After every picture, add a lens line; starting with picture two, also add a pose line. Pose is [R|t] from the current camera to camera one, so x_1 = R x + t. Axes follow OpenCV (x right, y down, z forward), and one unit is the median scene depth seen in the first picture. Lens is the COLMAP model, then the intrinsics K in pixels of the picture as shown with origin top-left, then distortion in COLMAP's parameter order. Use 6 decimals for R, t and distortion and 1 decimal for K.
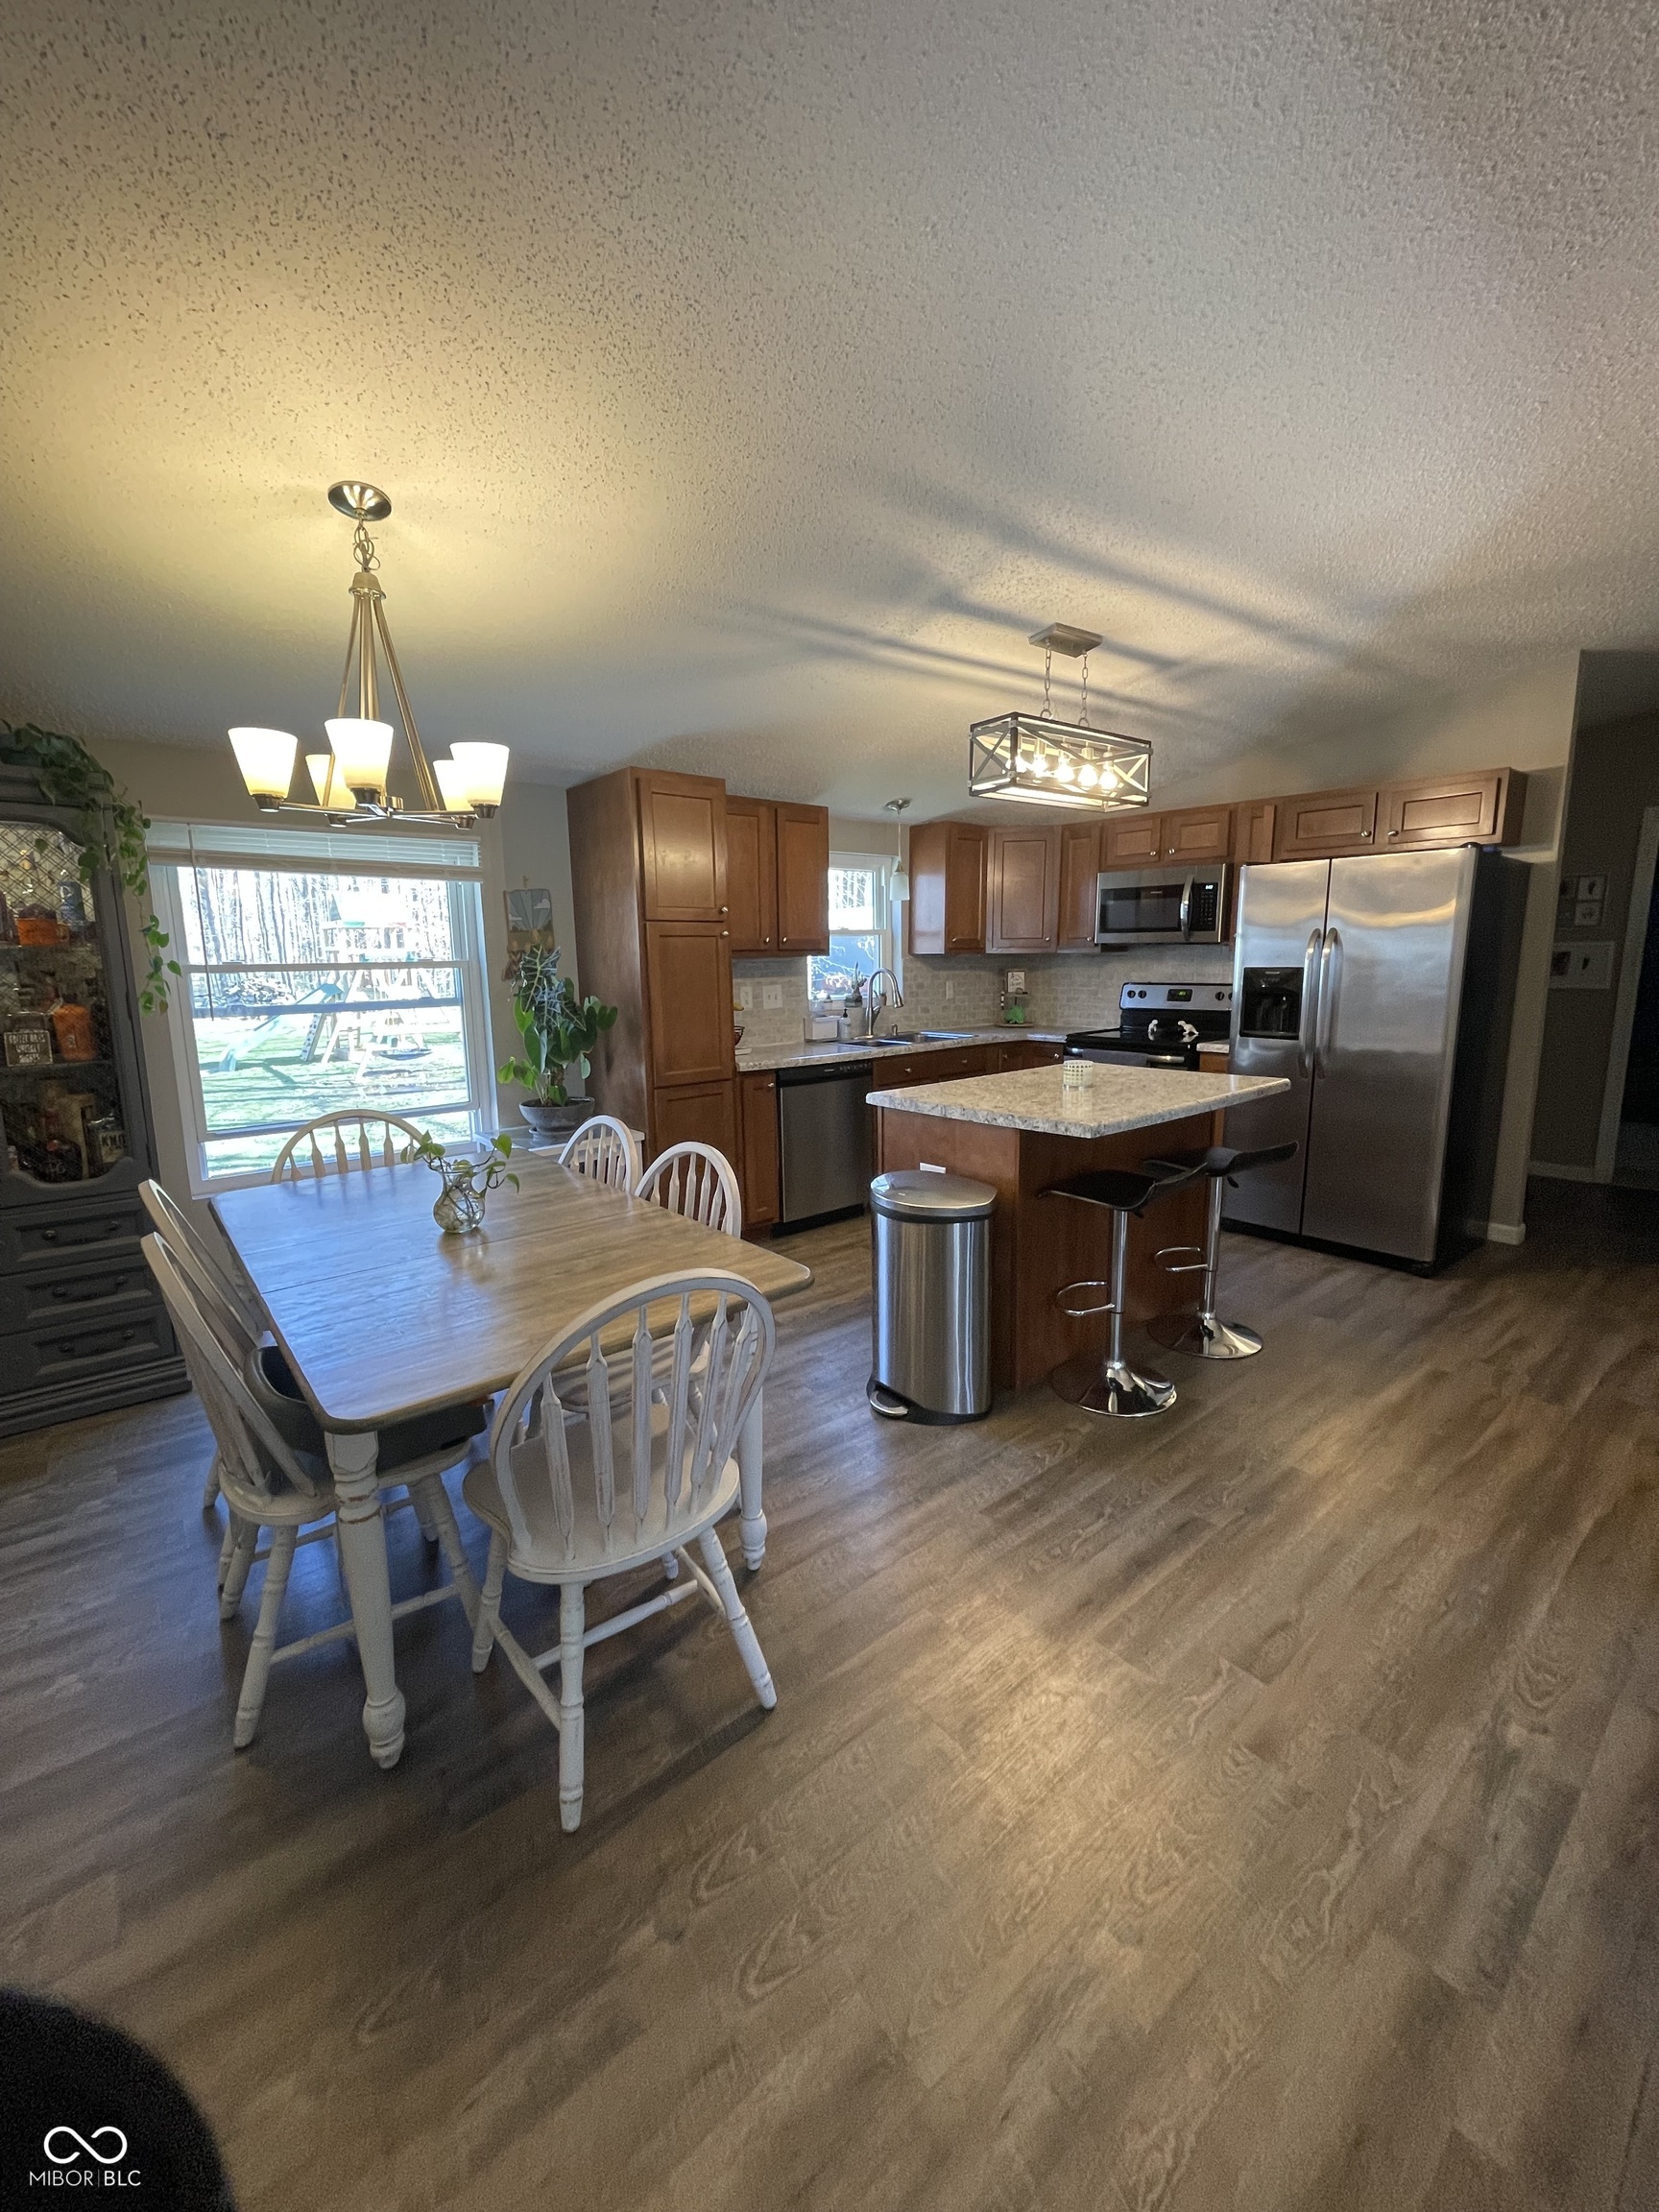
lens RADIAL K [[898.6, 0, 822.8], [0, 898.6, 1101.1], [0, 0, 1]] dist [-0.002121, 0.001399]
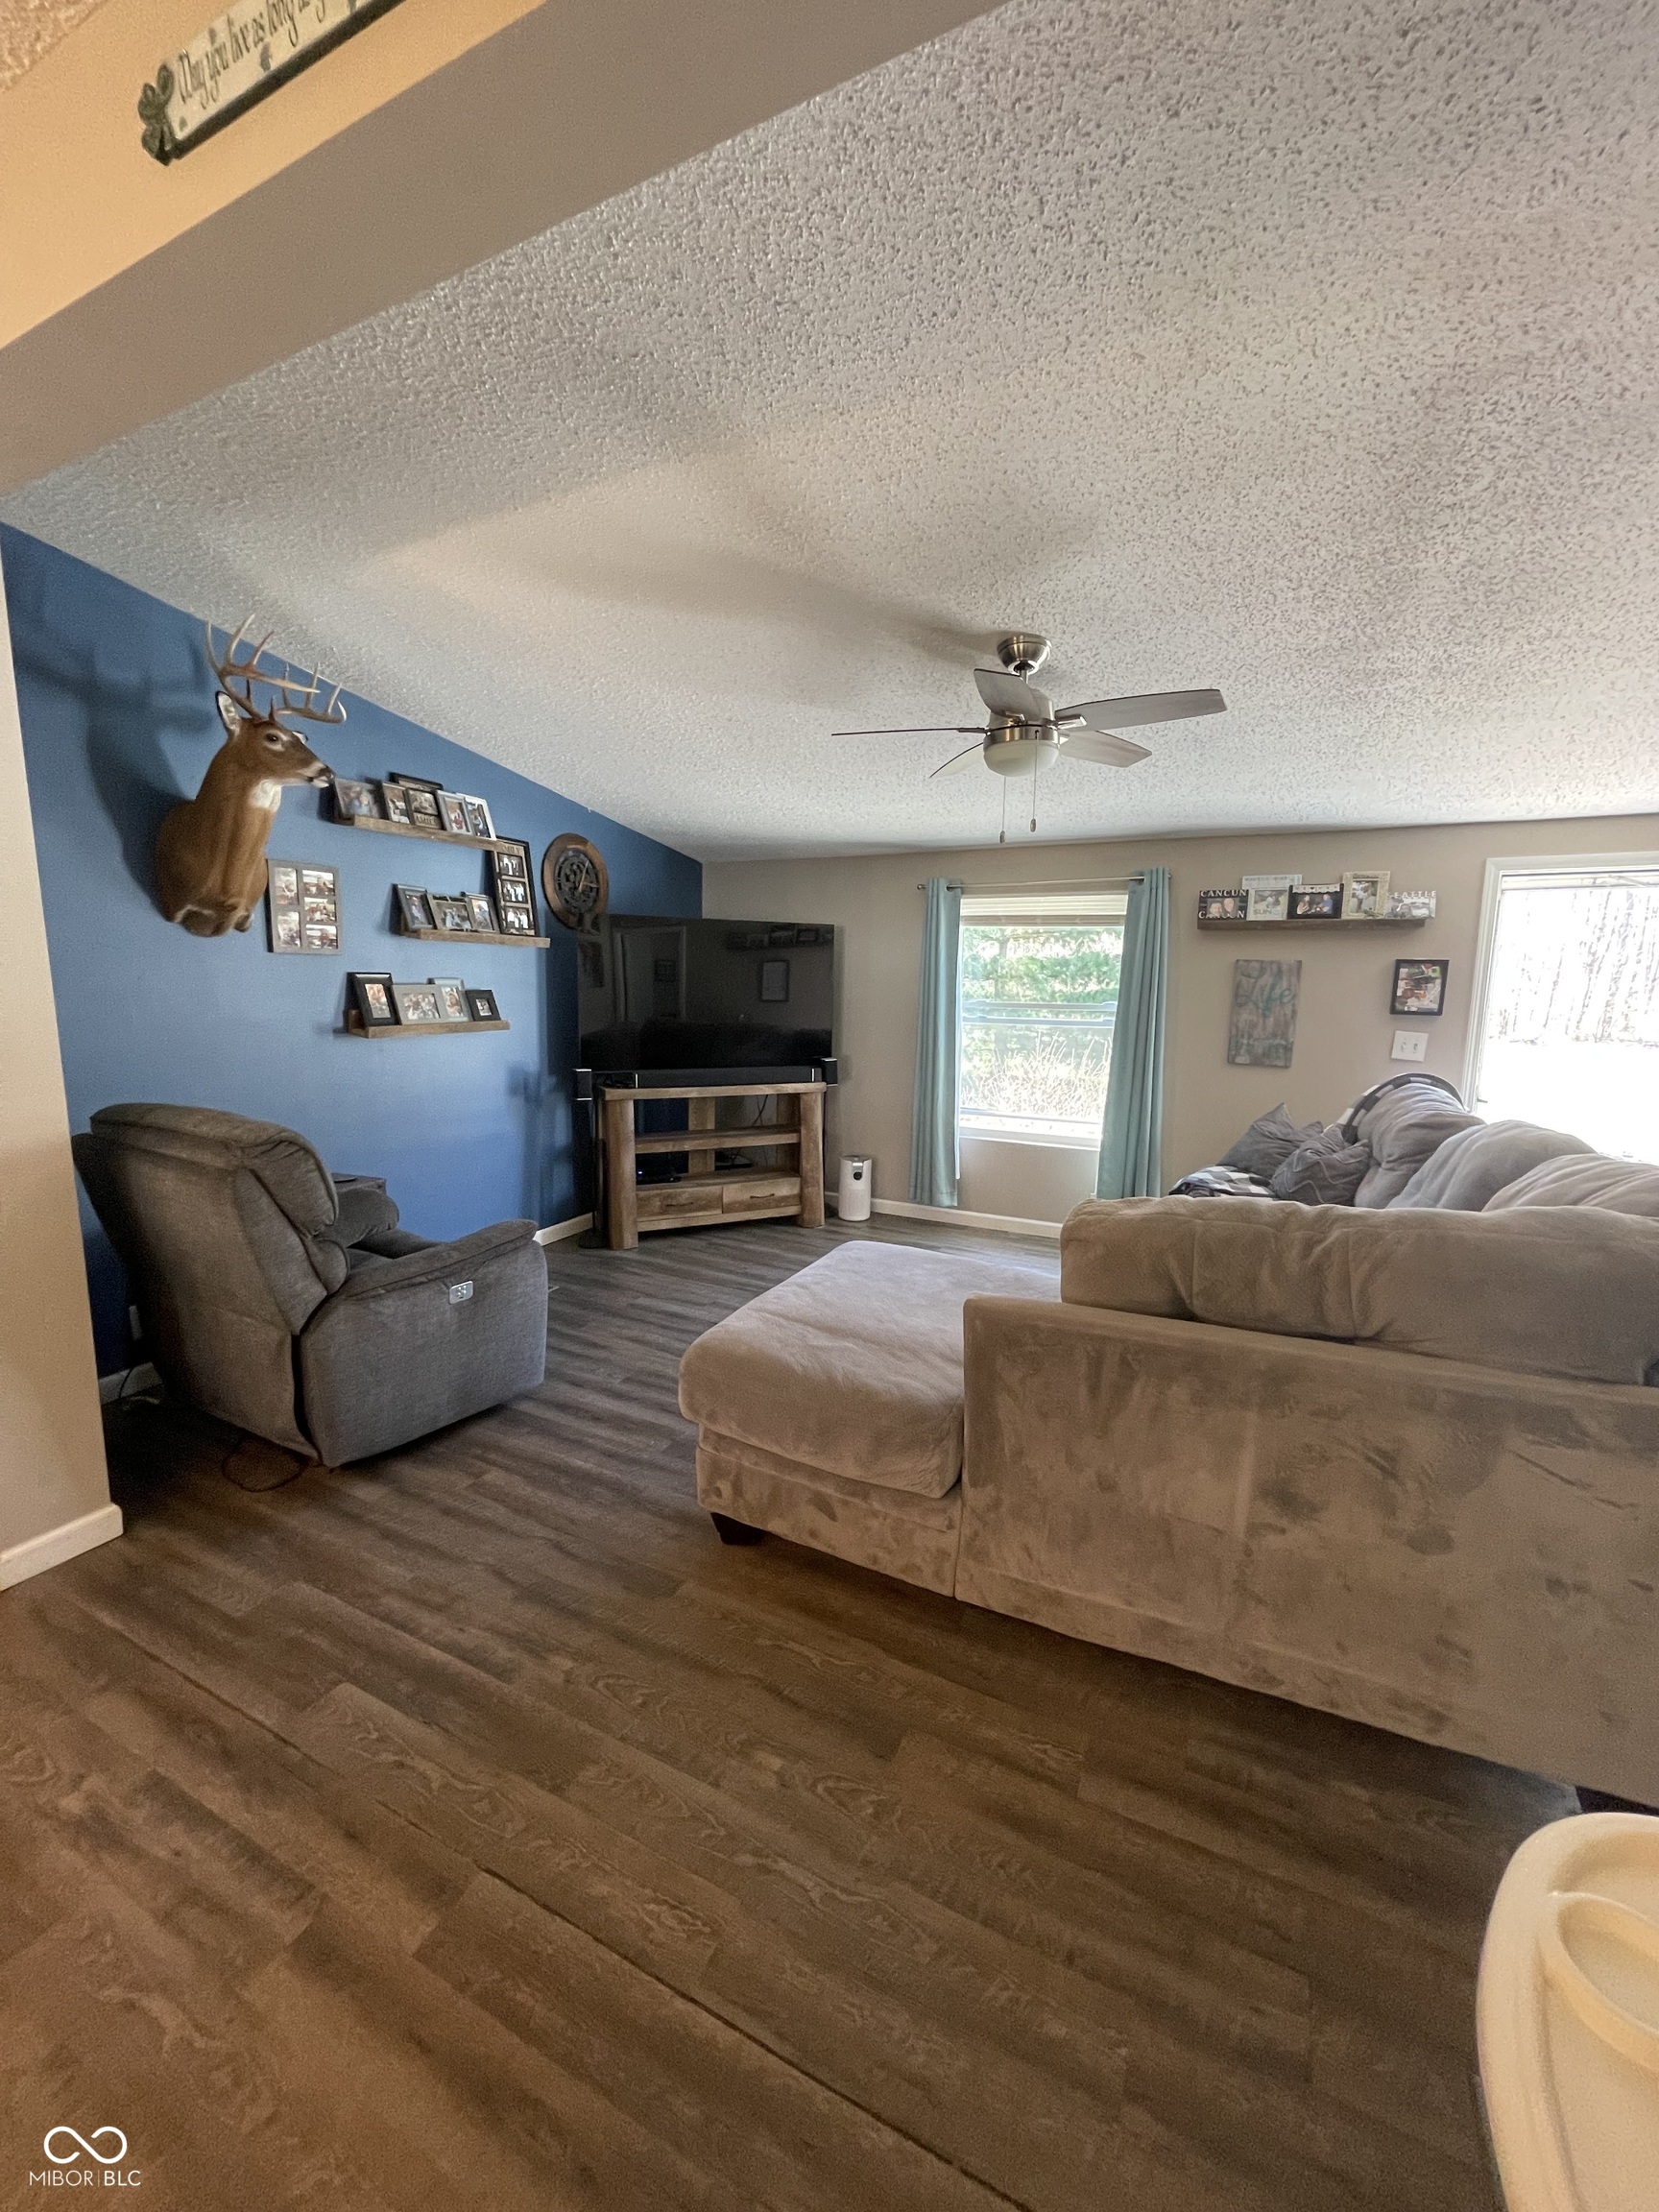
lens RADIAL K [[898.6, 0, 798.9], [0, 898.6, 1108.7], [0, 0, 1]] dist [-0.002121, 0.001399]
pose [[-0.384048, -0.124473, 0.914885, -0.218568], [0.143369, 0.970814, 0.192265, -0.065792], [-0.912114, 0.205005, -0.354993, 0.322376]]
